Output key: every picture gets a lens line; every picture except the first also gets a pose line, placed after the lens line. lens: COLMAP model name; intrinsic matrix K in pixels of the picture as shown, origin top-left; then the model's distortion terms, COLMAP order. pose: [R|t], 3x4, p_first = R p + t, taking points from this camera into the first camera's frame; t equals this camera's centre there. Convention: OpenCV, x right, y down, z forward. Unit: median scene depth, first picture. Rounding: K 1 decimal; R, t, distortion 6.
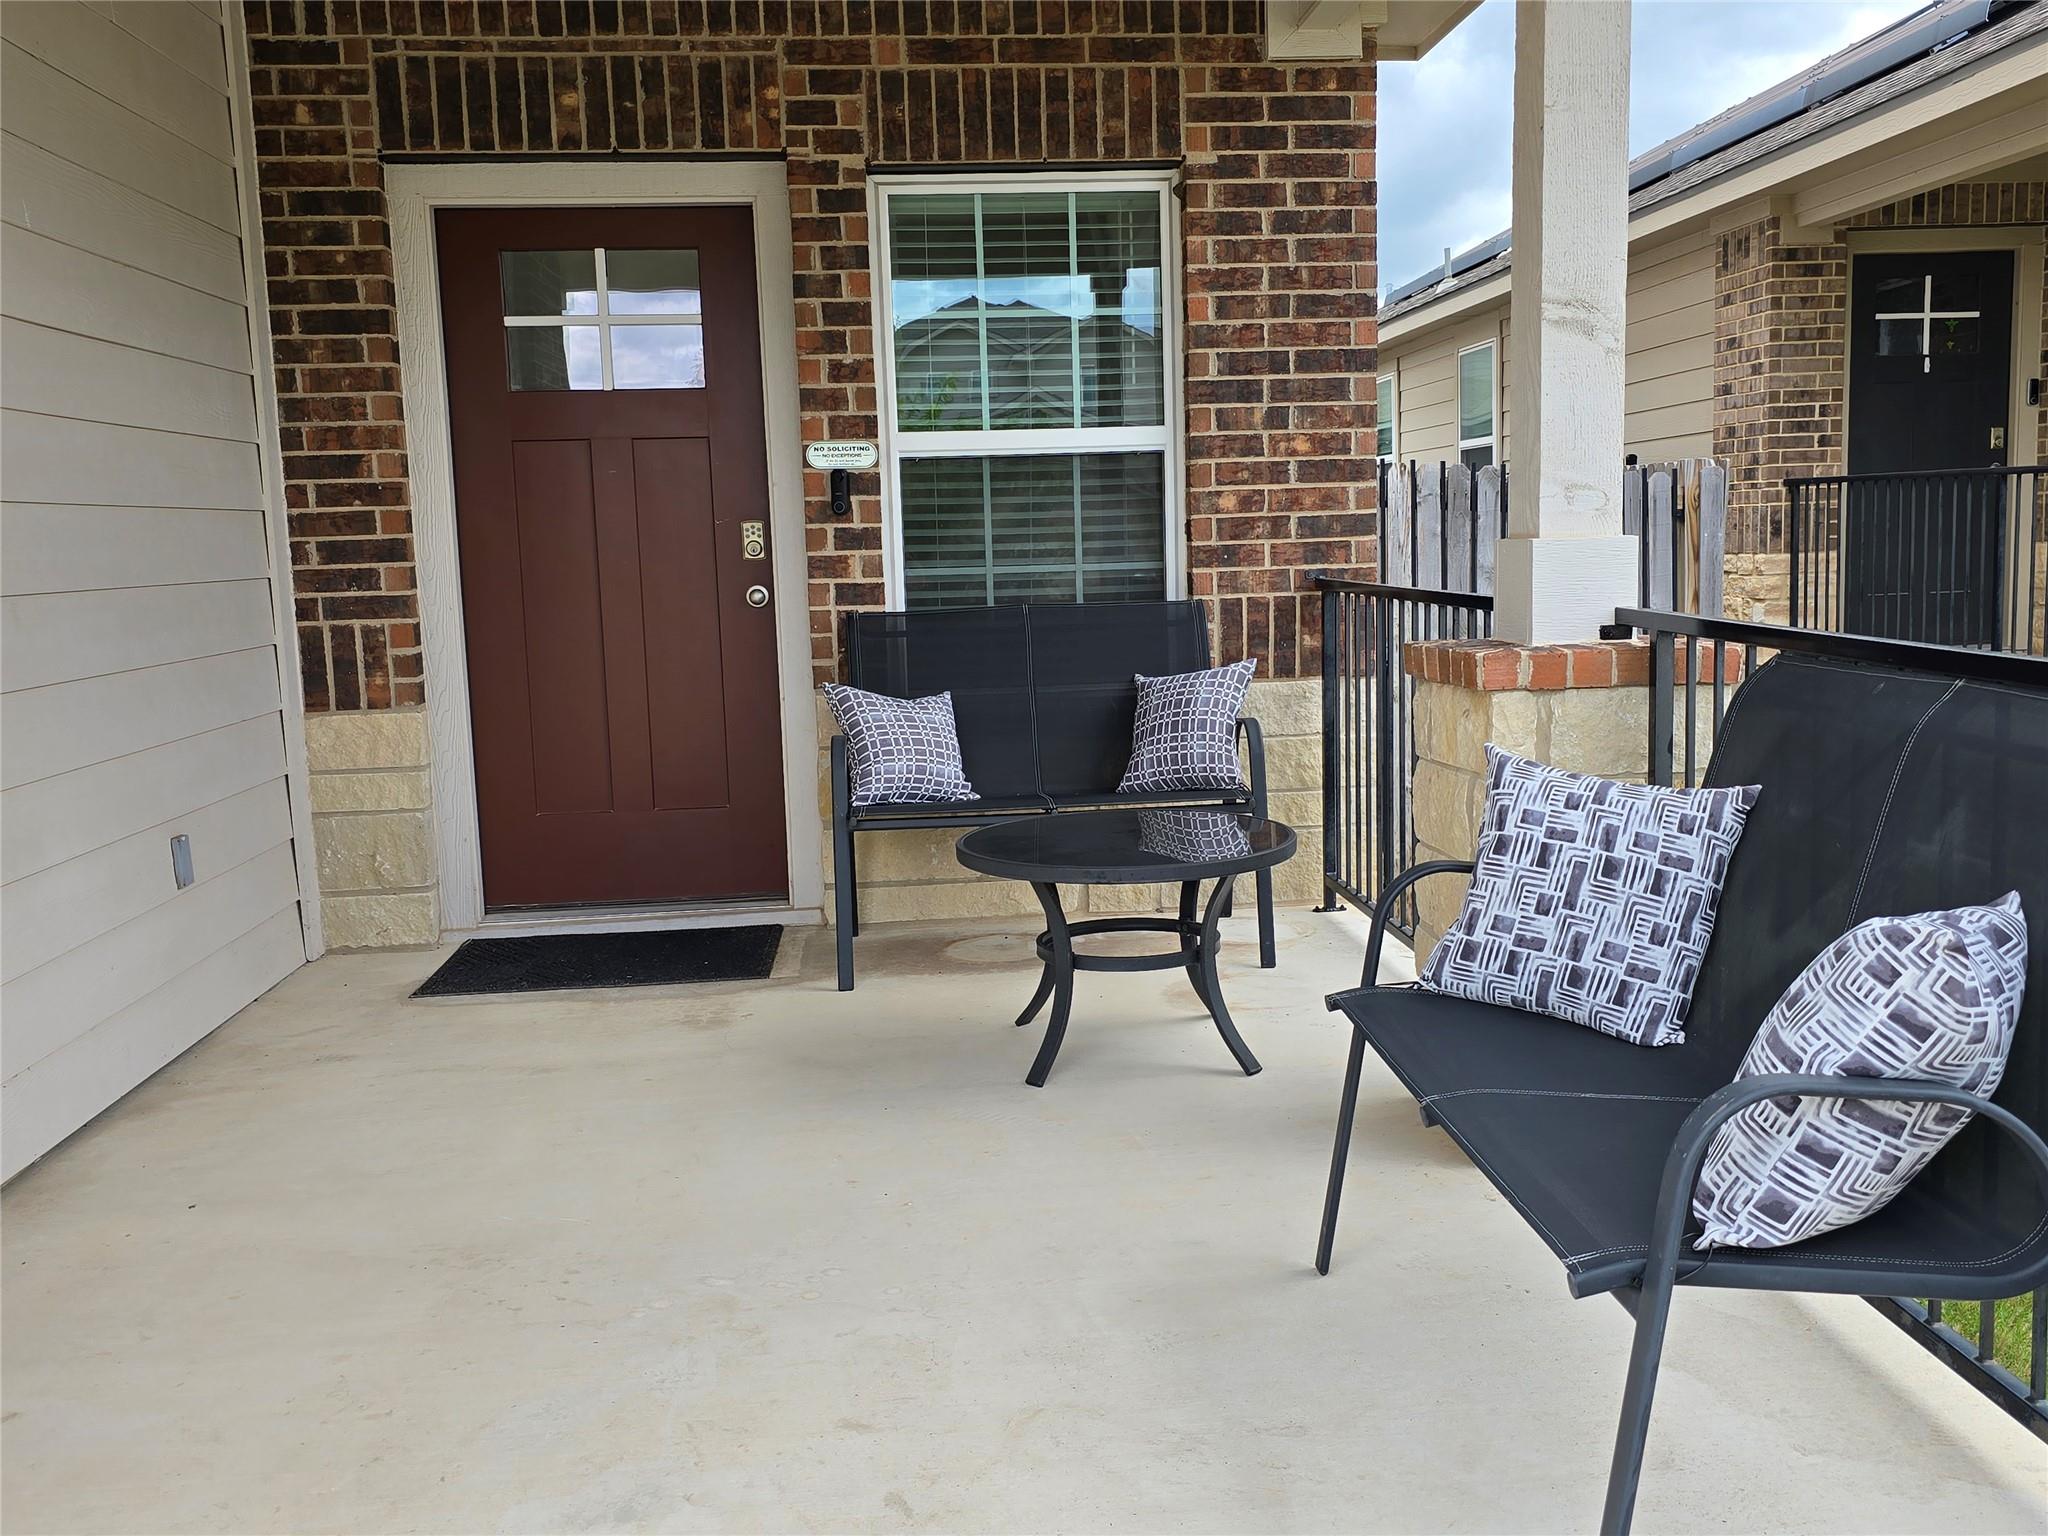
lens RADIAL K [[1976.1, 0, 1033.5], [0, 1976.1, 806.9], [0, 0, 1]] dist [0.070974, -0.086041]
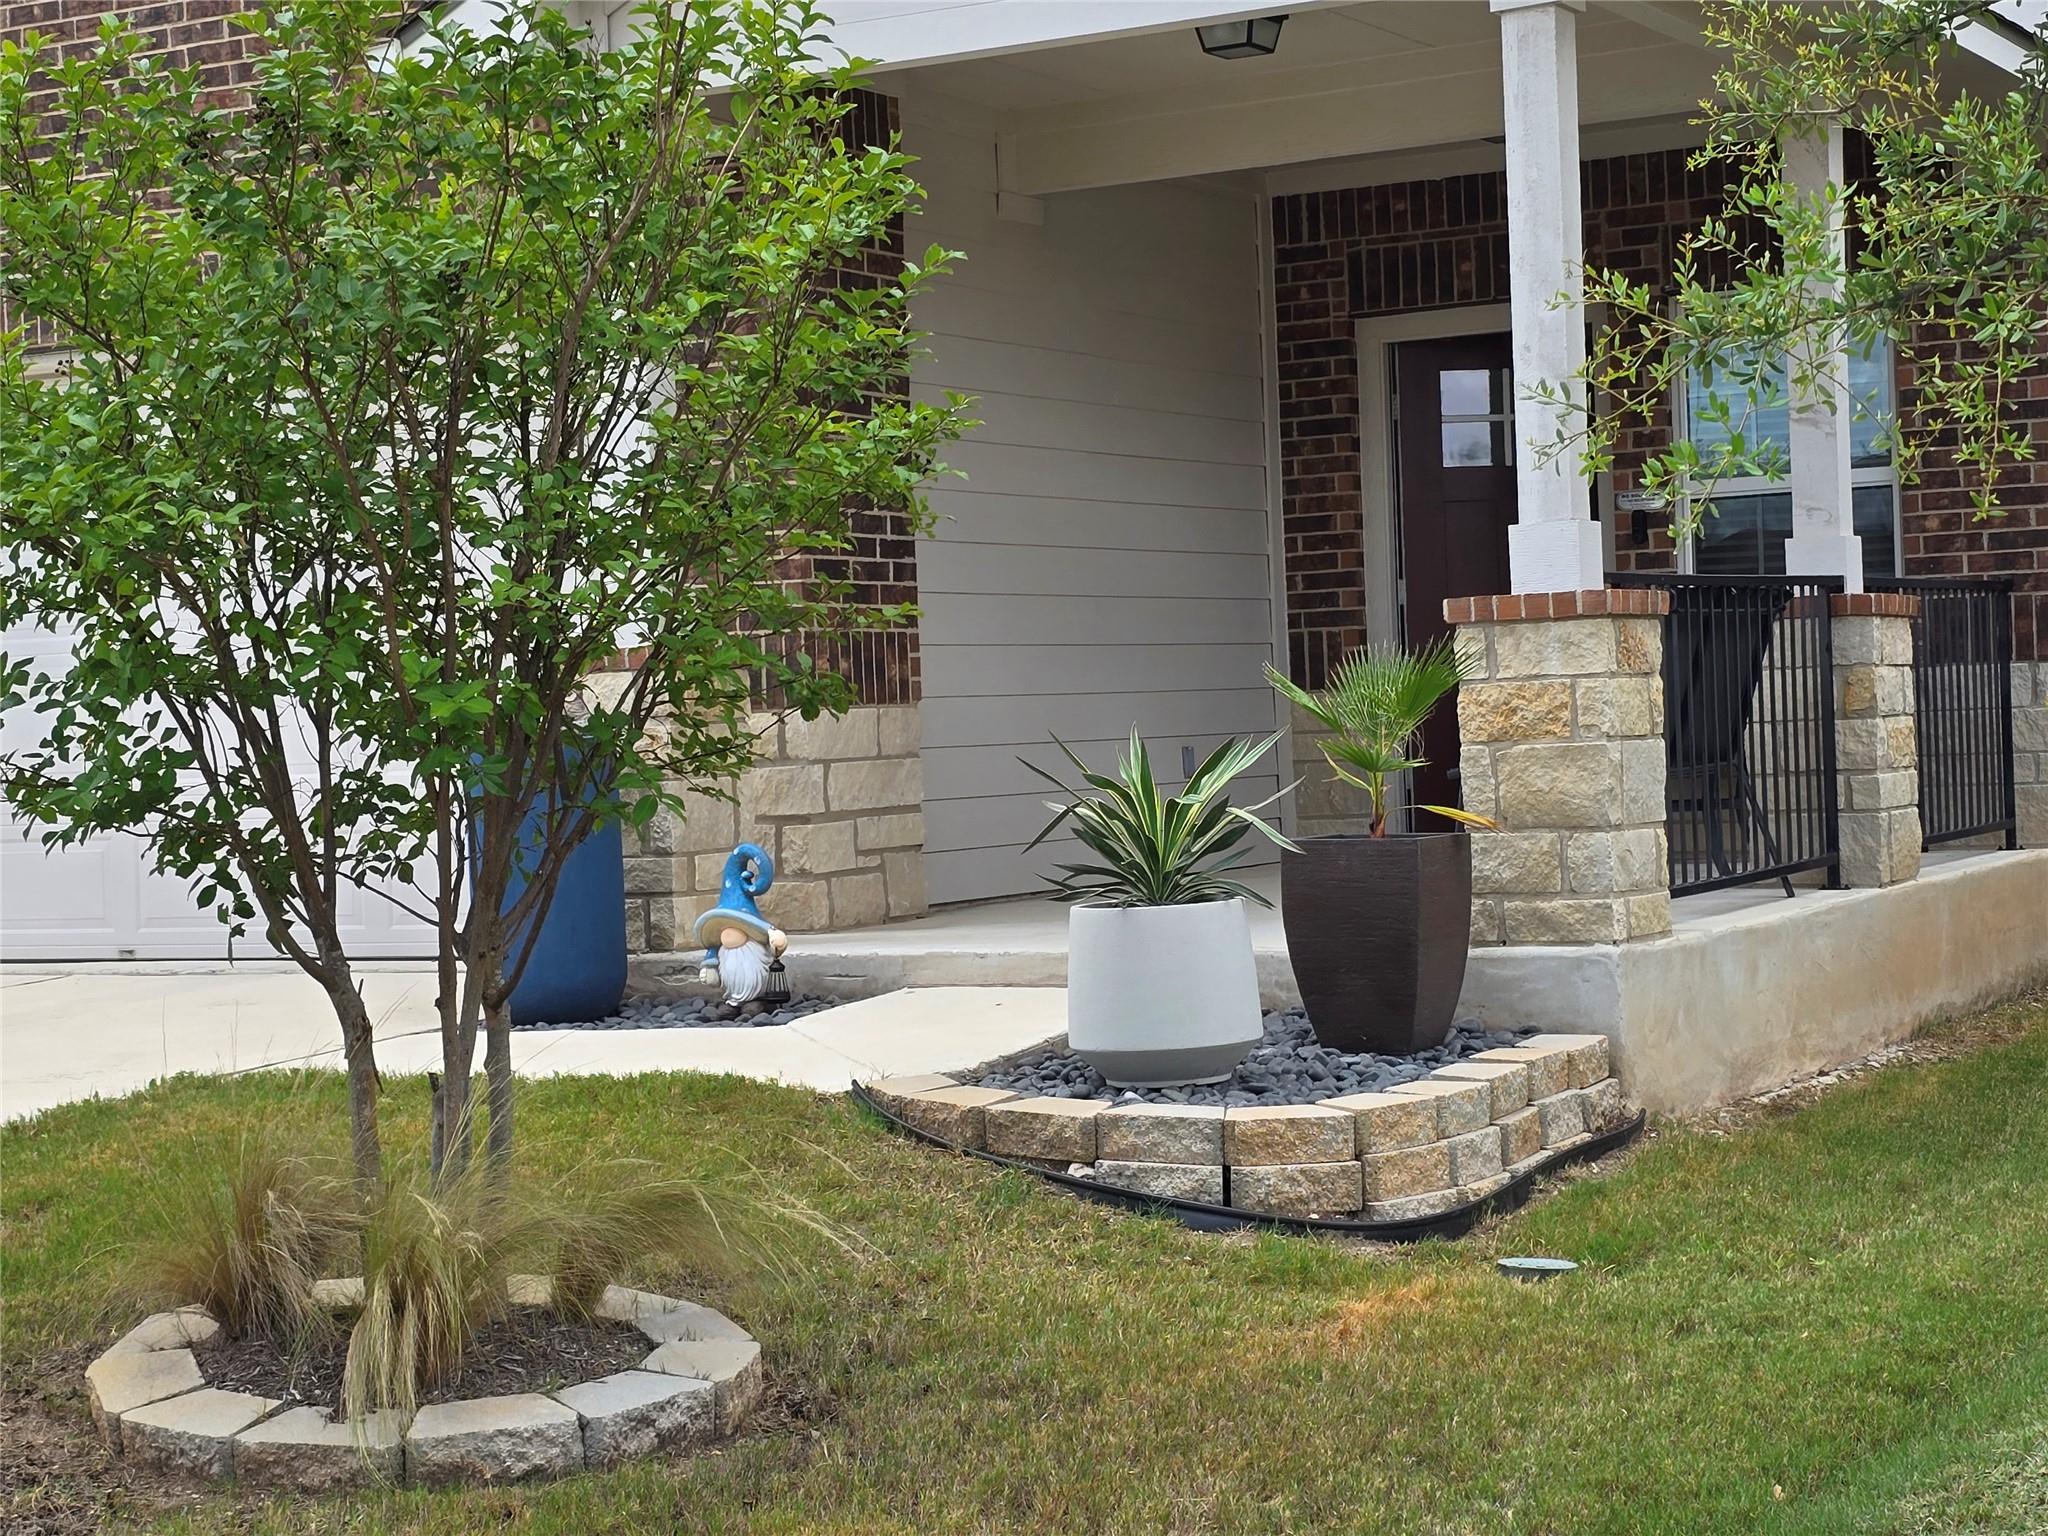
lens RADIAL K [[3617.6, 0, 1026.7], [0, 3617.6, 718.5], [0, 0, 1]] dist [0.366613, -1.981482]
pose [[0.816933, -0.002797, -0.576726, 1.014238], [-0.060386, 0.994077, -0.090359, 0.225757], [0.573562, 0.108643, 0.811925, -1.273916]]
